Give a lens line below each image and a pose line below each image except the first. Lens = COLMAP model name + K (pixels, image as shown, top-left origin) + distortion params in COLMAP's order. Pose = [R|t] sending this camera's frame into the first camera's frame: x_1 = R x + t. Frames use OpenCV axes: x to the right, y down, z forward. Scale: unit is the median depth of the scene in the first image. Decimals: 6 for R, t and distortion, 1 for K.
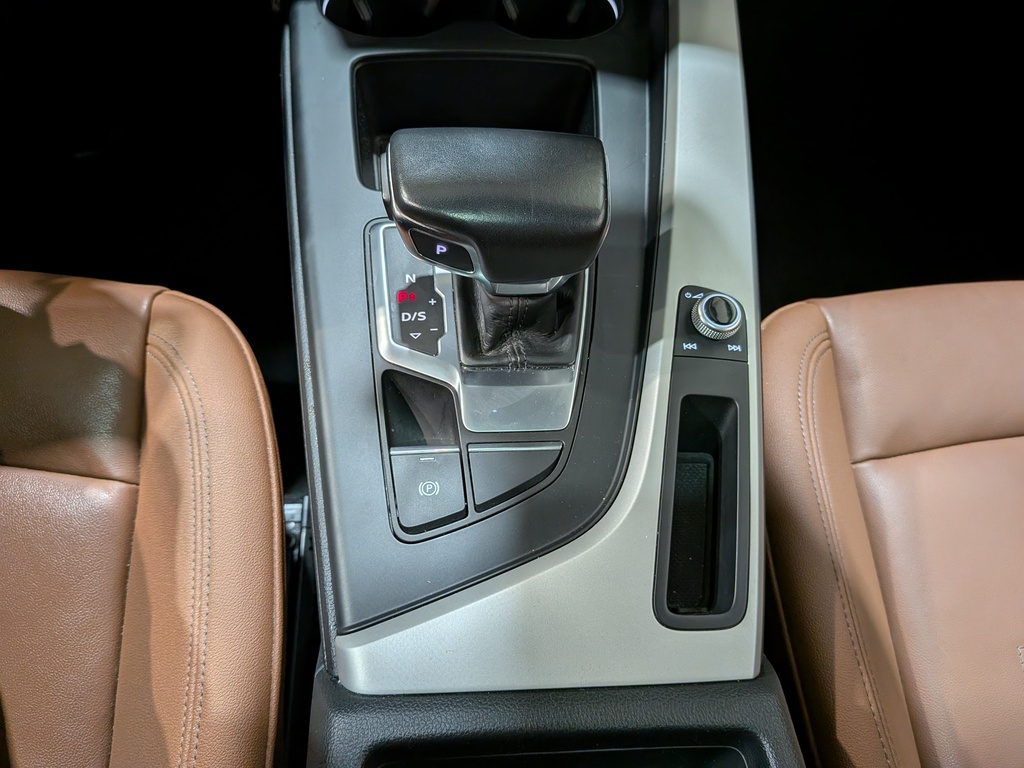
lens RADIAL K [[709.0, 0, 510.9], [0, 709.0, 384.9], [0, 0, 1]] dist [0.056120, -0.111025]
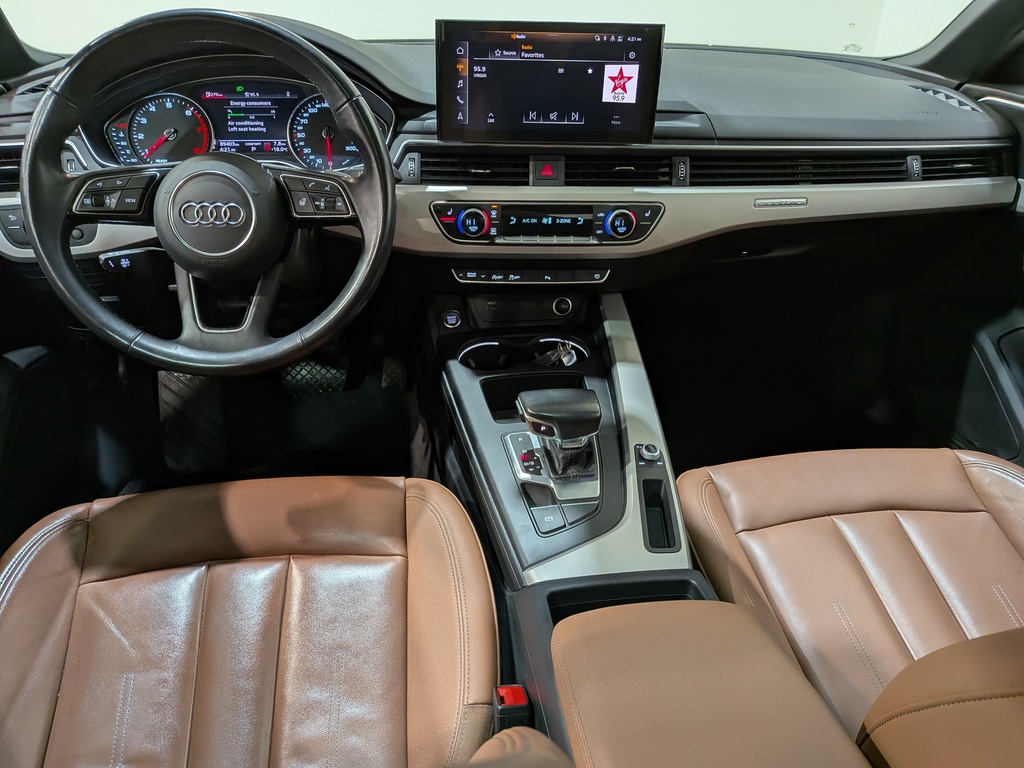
lens RADIAL K [[712.1, 0, 495.4], [0, 712.1, 389.6], [0, 0, 1]] dist [0.061459, -0.119891]
pose [[0.995429, -0.082652, 0.047844, -0.353248], [0.095358, 0.887633, -0.450572, 0.783760], [-0.005227, 0.453075, 0.891457, -1.324959]]
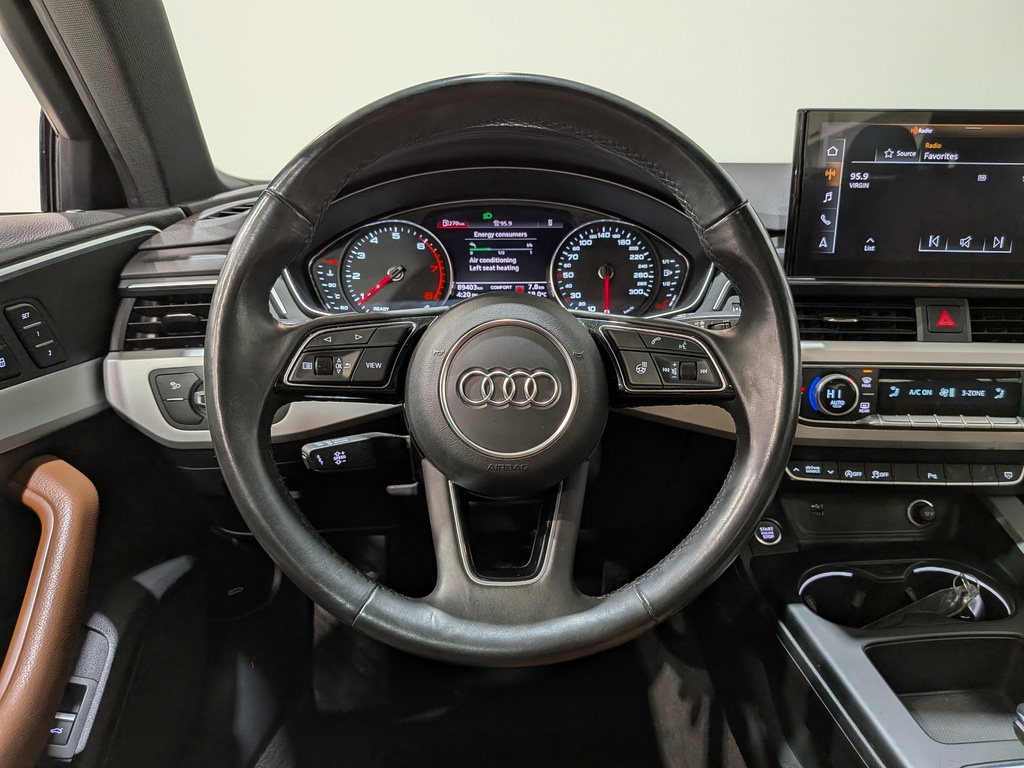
lens RADIAL K [[729.0, 0, 538.0], [0, 729.0, 393.8], [0, 0, 1]] dist [0.075478, -0.140961]
pose [[0.997671, -0.064303, -0.022748, -1.001648], [0.035779, 0.777318, -0.628089, 0.067249], [0.058070, 0.625813, 0.777809, -0.620874]]
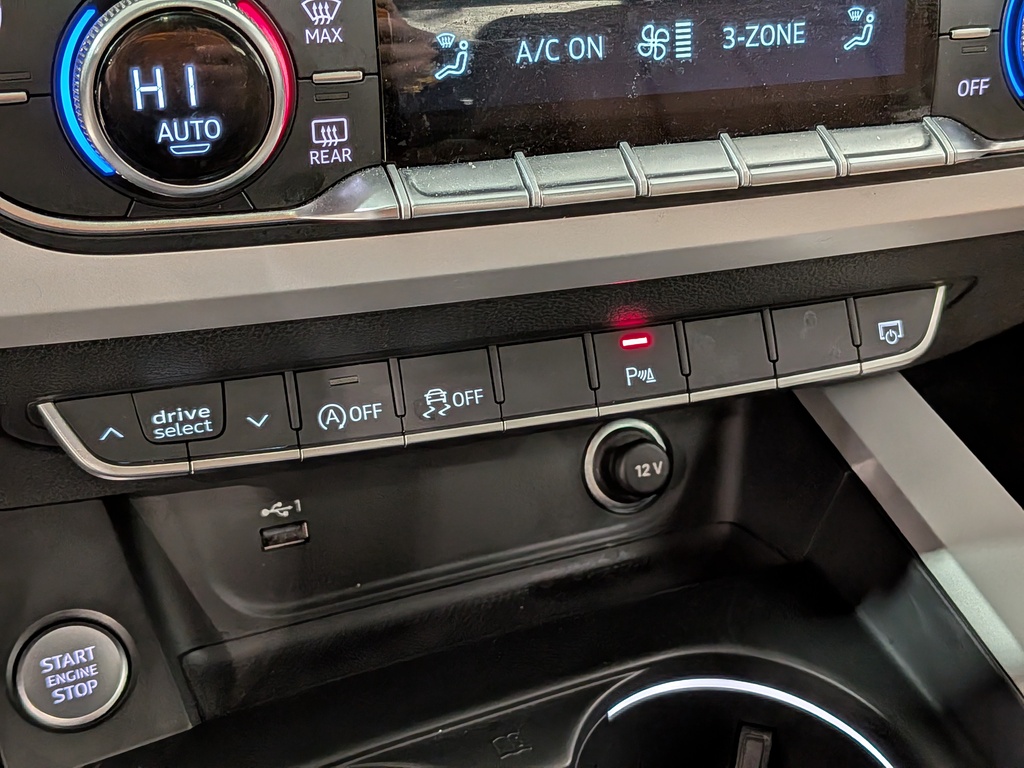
lens RADIAL K [[1479.7, 0, 512.6], [0, 1479.7, 383.8], [0, 0, 1]] dist [0.035170, 0.014678]
pose [[0.926381, -0.211467, 0.311608, -0.367576], [0.330593, 0.852936, -0.403990, -0.617898], [-0.180351, 0.477264, 0.860054, 0.308914]]
